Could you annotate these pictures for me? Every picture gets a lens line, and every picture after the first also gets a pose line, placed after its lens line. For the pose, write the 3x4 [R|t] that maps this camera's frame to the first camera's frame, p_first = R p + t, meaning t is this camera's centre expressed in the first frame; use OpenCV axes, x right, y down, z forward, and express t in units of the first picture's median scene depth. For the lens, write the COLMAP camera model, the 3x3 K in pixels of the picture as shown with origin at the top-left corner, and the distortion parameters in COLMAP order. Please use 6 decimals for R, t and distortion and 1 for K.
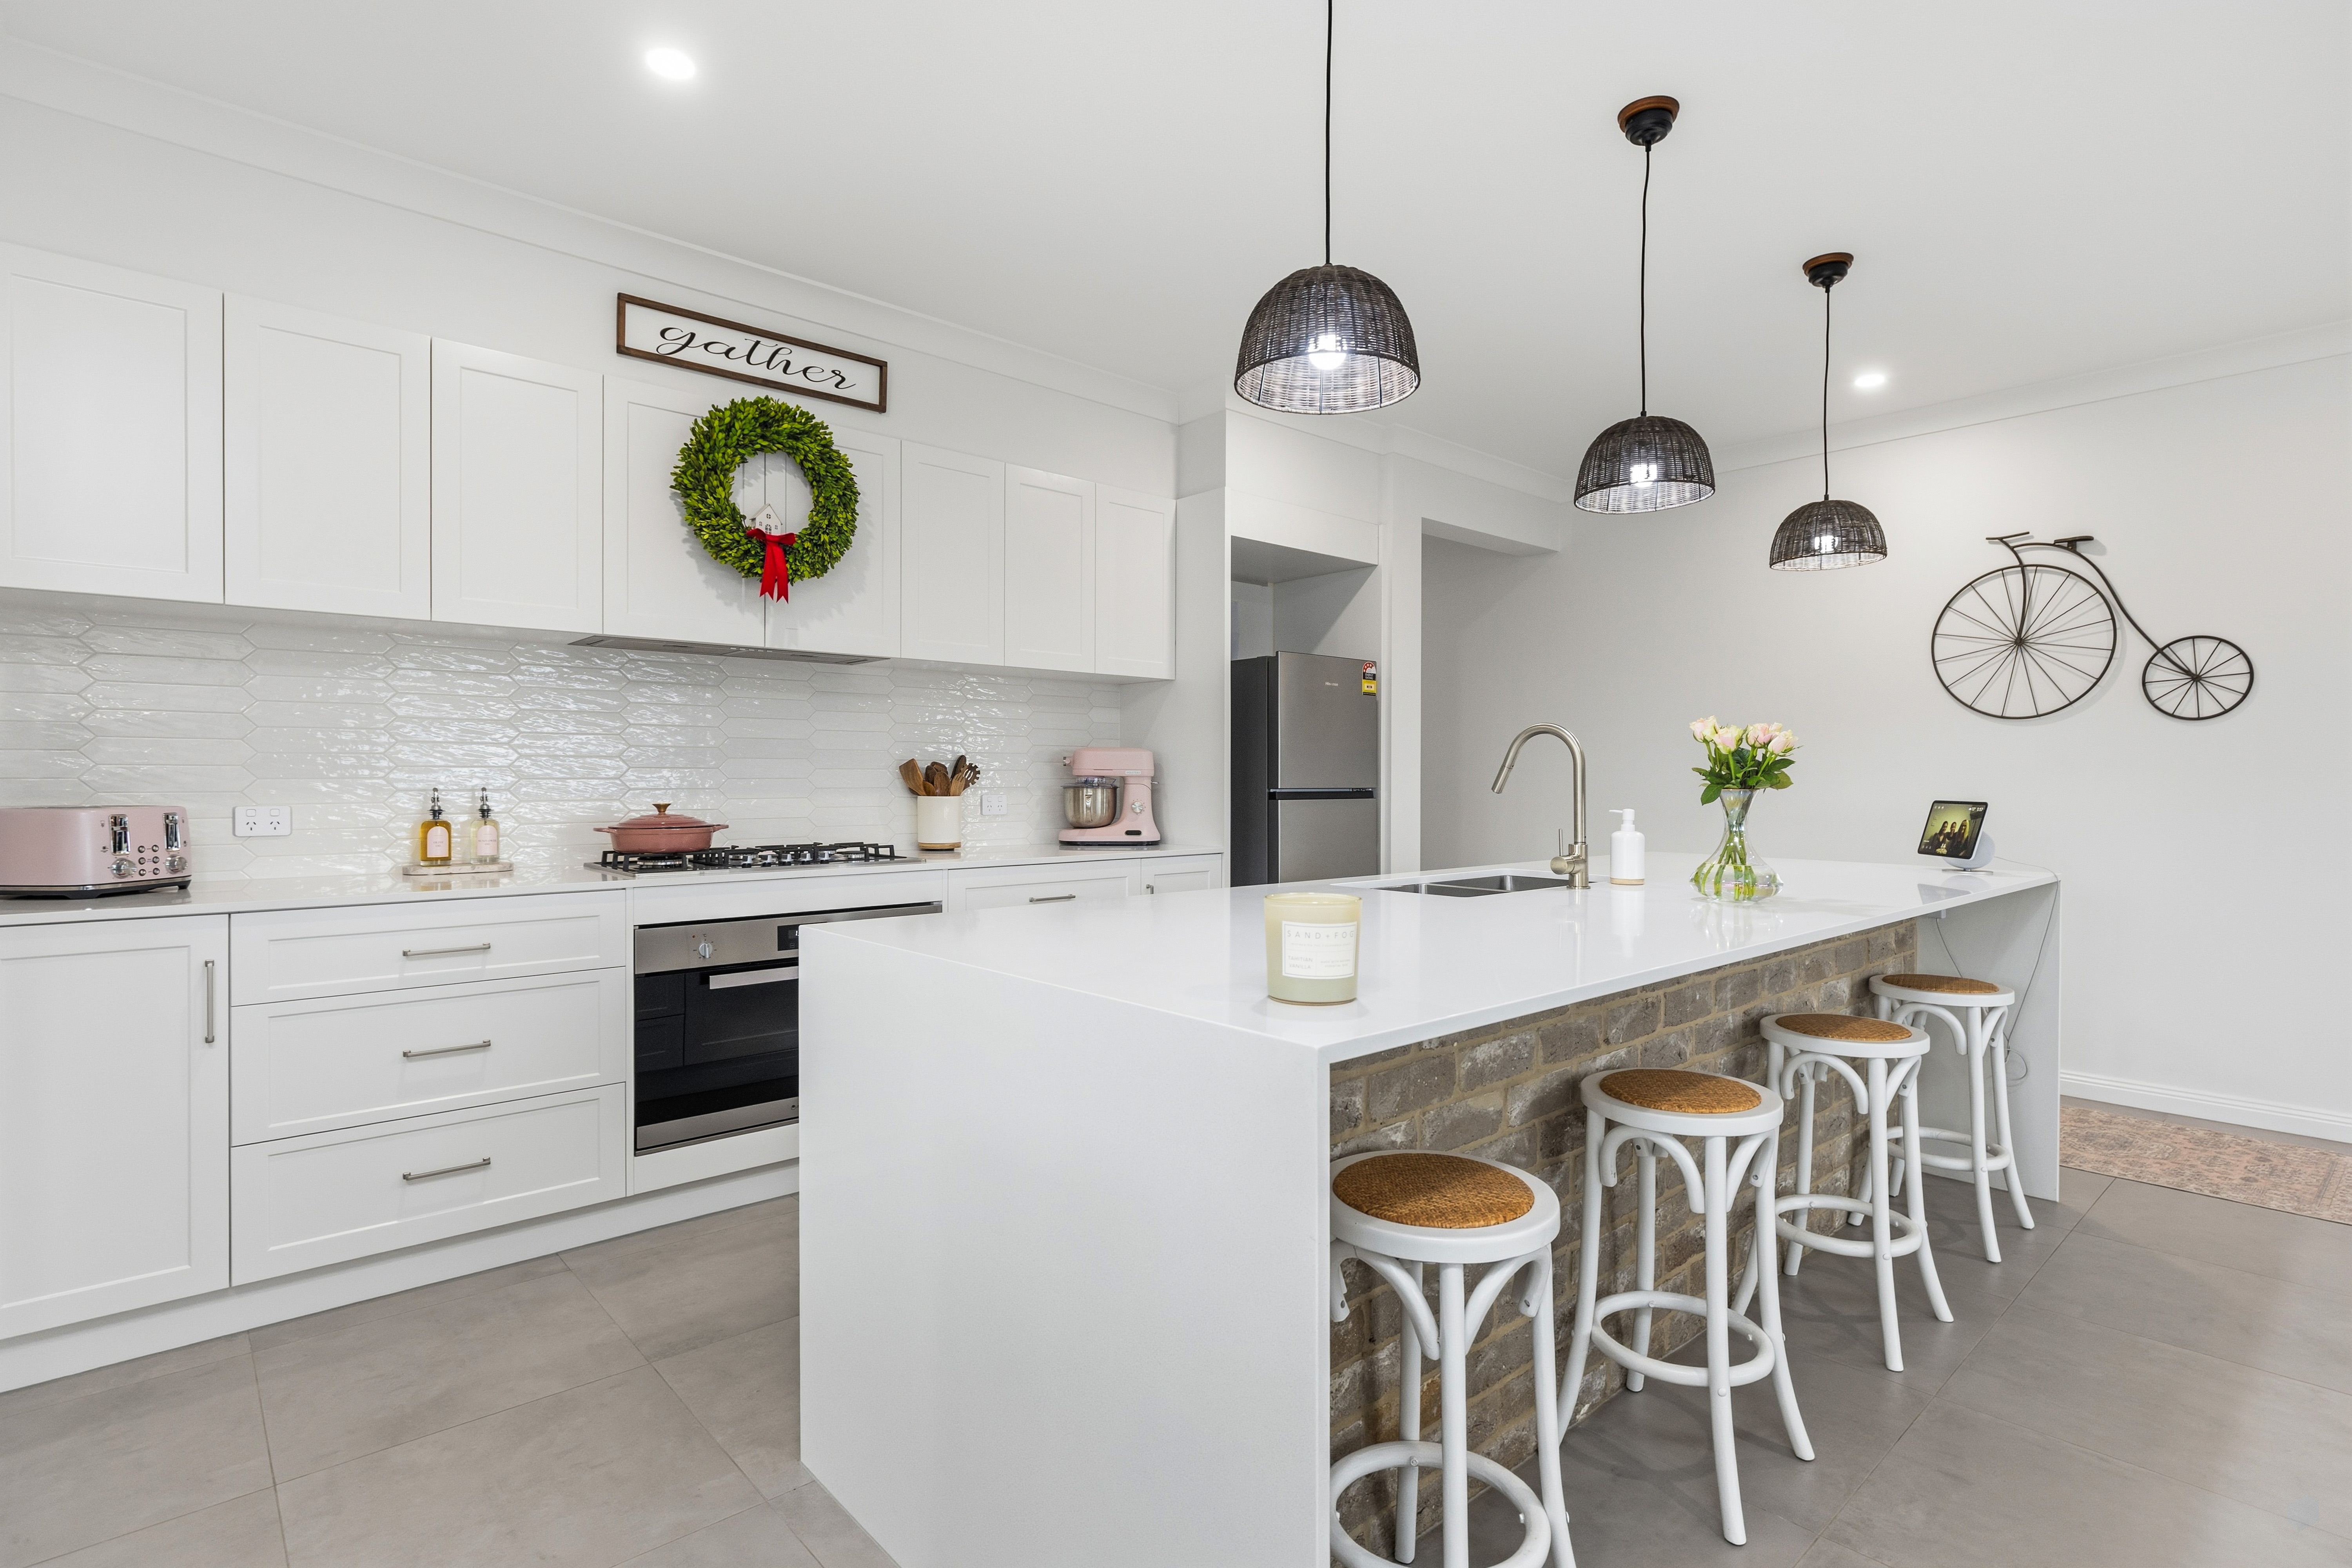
lens RADIAL K [[1152.4, 0, 1190.5], [0, 1152.4, 782.4], [0, 0, 1]] dist [-0.004983, -0.000781]
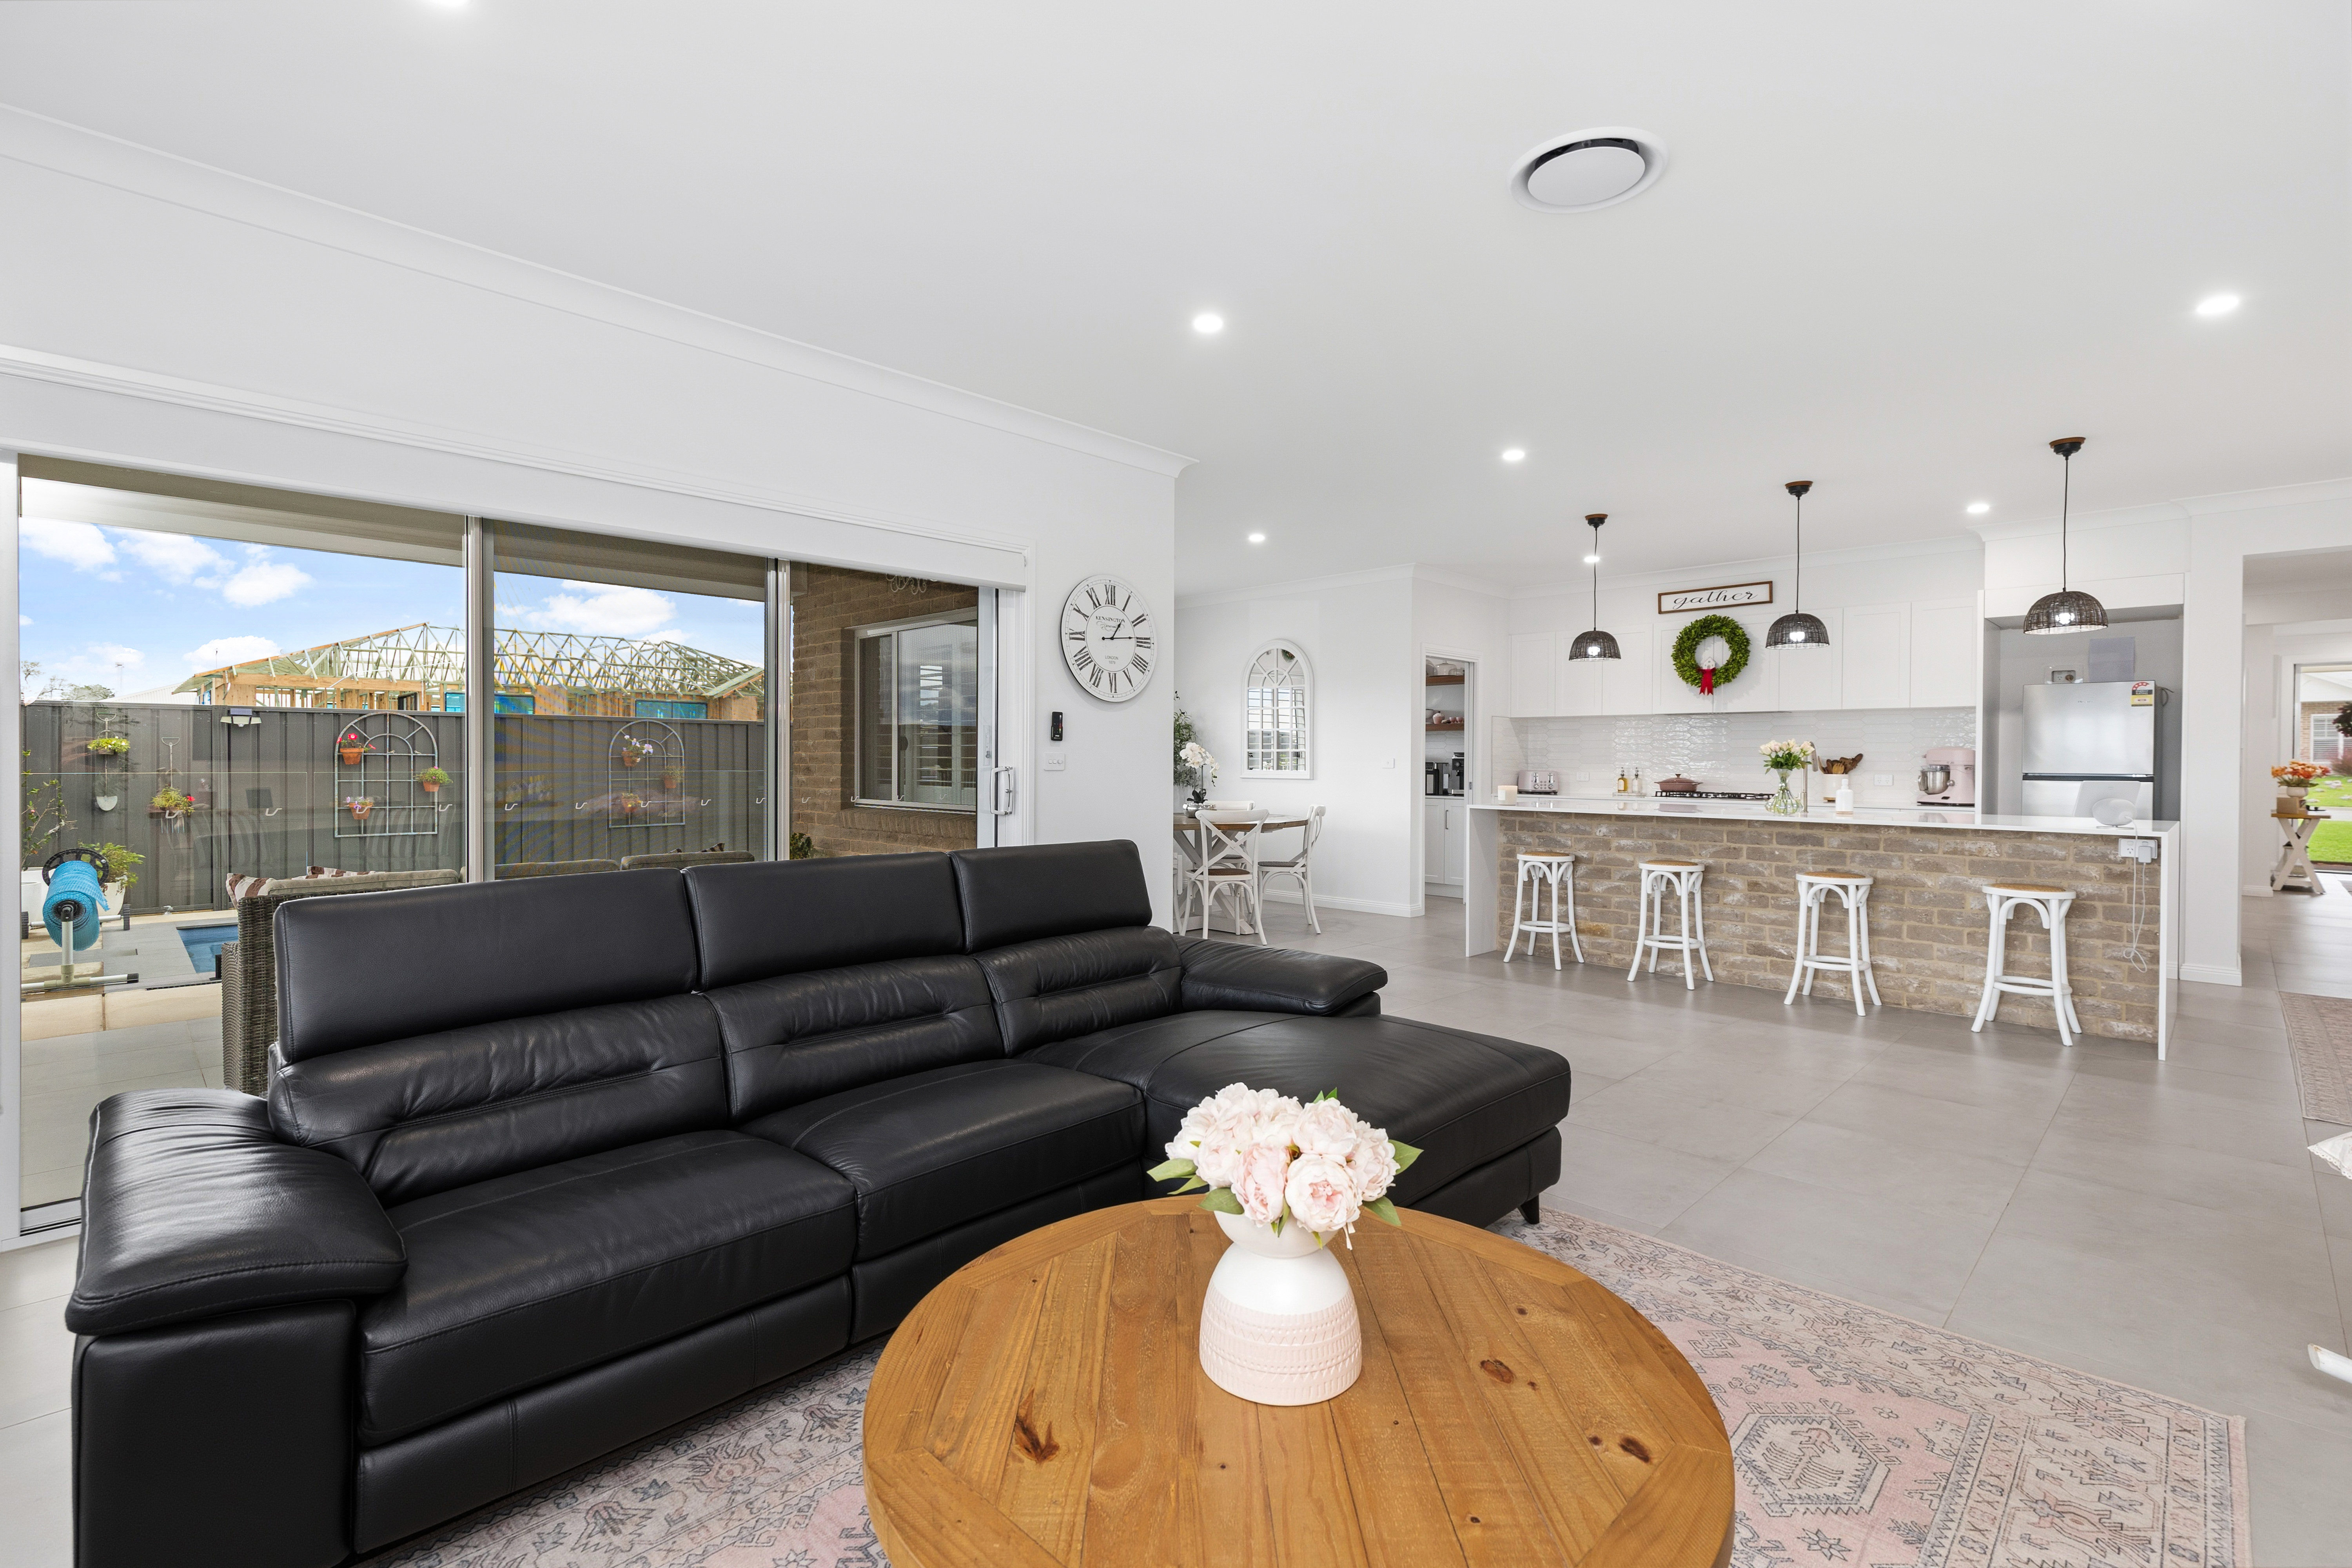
lens RADIAL K [[1059.8, 0, 1171.7], [0, 1059.8, 766.4], [0, 0, 1]] dist [-0.000992, -0.000604]
pose [[0.040947, 0.003834, -0.999154, 1.961268], [-0.009579, 0.999948, 0.003444, 0.004063], [0.999115, 0.009430, 0.040982, -0.288722]]
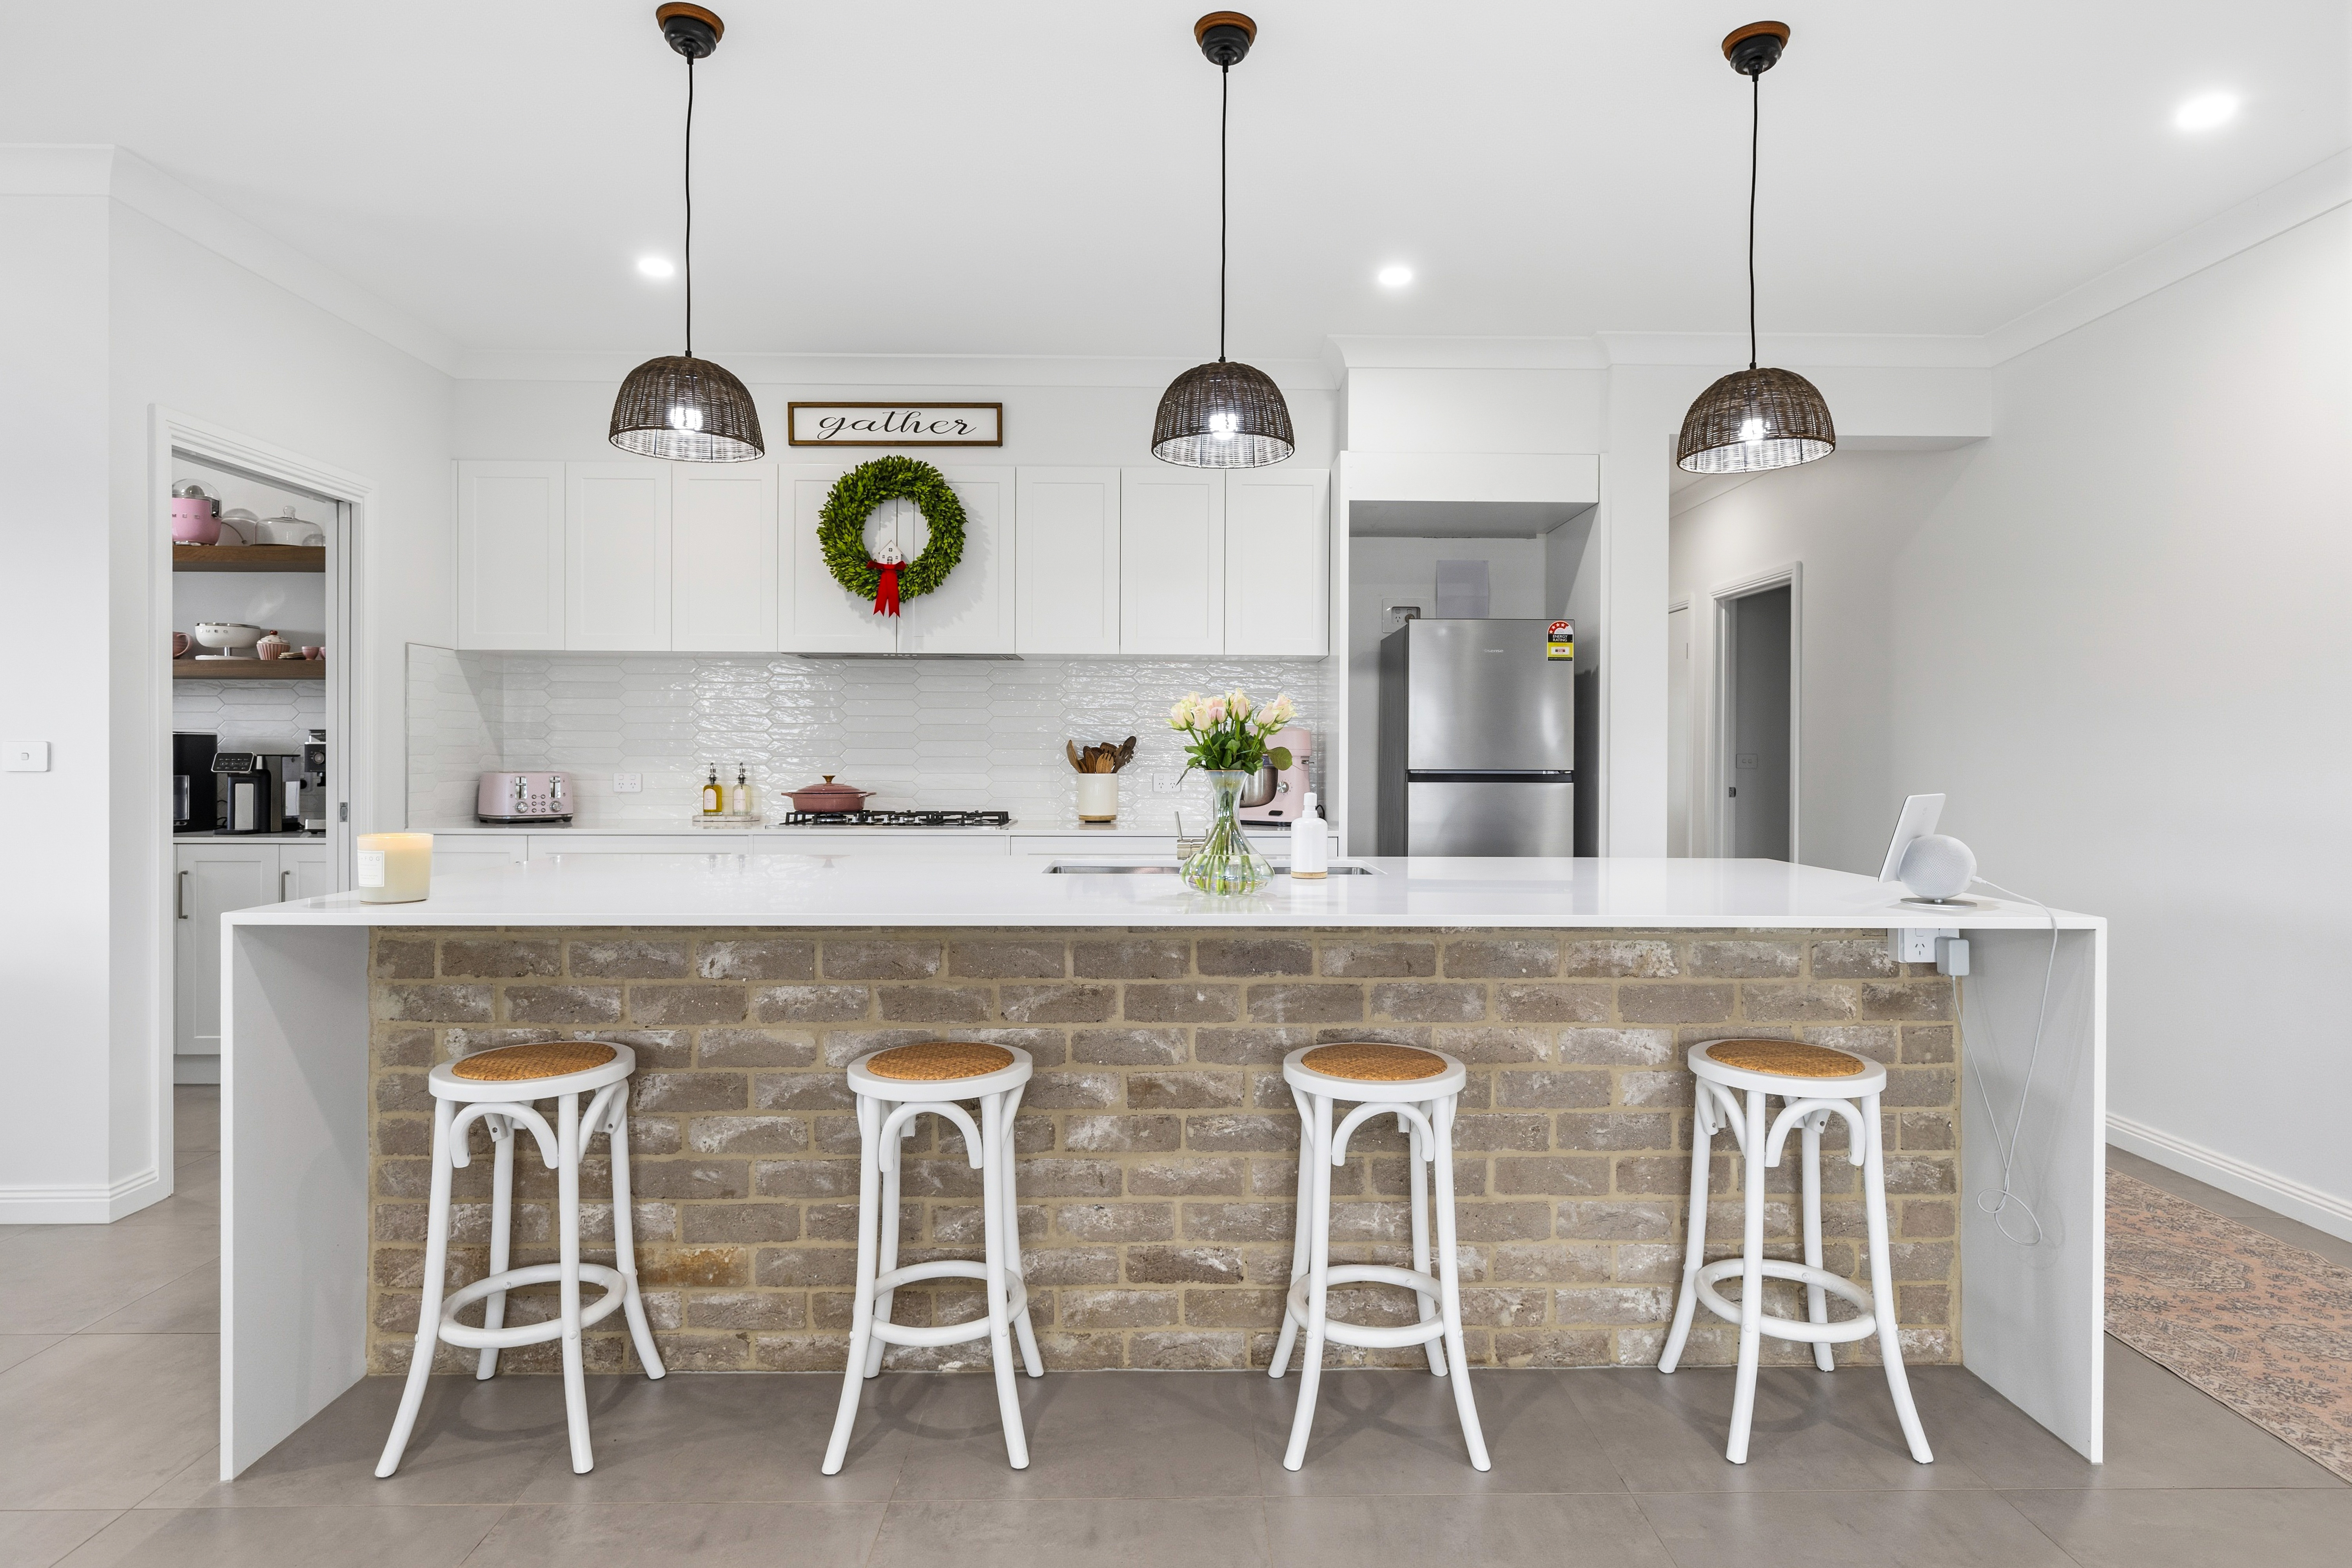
lens RADIAL K [[1249.3, 0, 1186.1], [0, 1249.3, 759.0], [0, 0, 1]] dist [0.002017, -0.000909]
pose [[0.750844, 0.002665, -0.660474, 0.799358], [-0.004441, 0.999990, -0.001014, -0.000936], [0.660465, 0.003694, 0.750848, 0.185210]]
